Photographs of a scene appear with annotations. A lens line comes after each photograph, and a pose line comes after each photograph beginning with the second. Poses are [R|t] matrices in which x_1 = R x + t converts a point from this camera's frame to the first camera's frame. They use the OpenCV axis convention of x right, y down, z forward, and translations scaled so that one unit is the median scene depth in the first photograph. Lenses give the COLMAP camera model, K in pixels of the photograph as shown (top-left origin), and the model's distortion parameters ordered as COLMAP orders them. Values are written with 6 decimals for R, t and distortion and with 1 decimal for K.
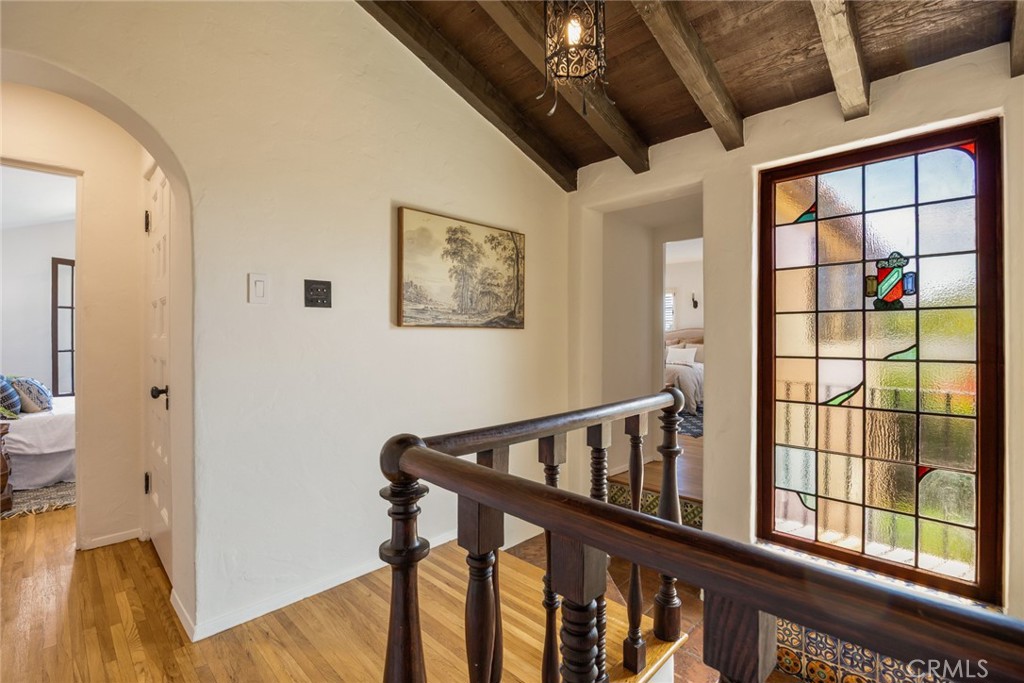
lens RADIAL K [[471.0, 0, 506.4], [0, 471.0, 337.7], [0, 0, 1]] dist [-0.019451, 0.000454]
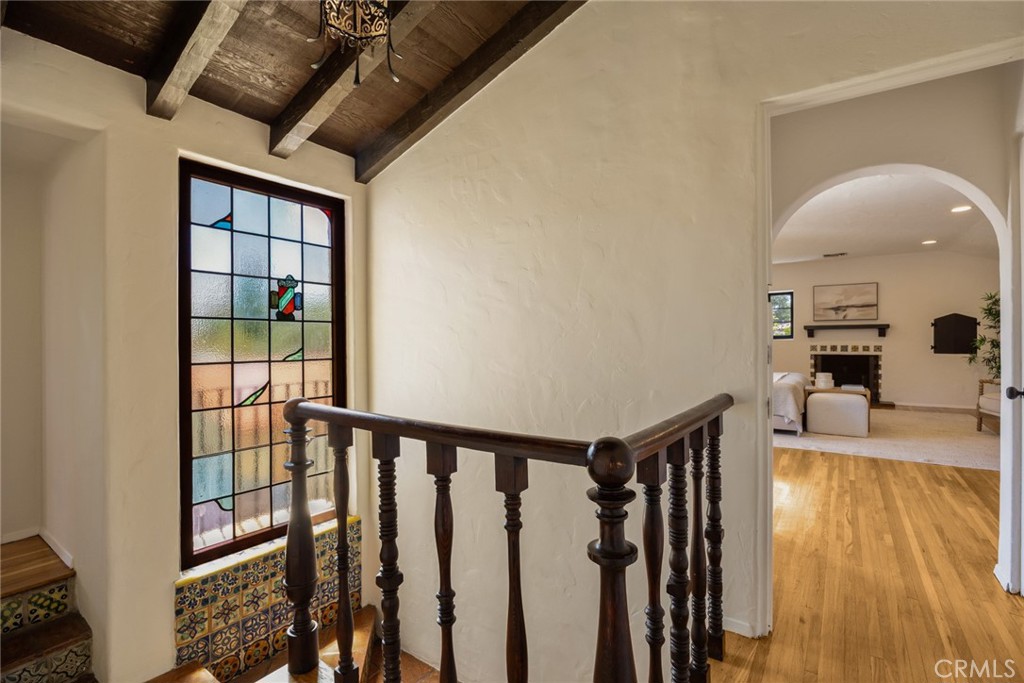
lens RADIAL K [[471.0, 0, 506.4], [0, 471.0, 337.7], [0, 0, 1]] dist [-0.019451, 0.000454]
pose [[-0.170846, -0.000610, 0.985298, -0.502298], [-0.002195, 0.999998, 0.000239, -0.015622], [-0.985295, -0.002122, -0.170847, 0.617980]]
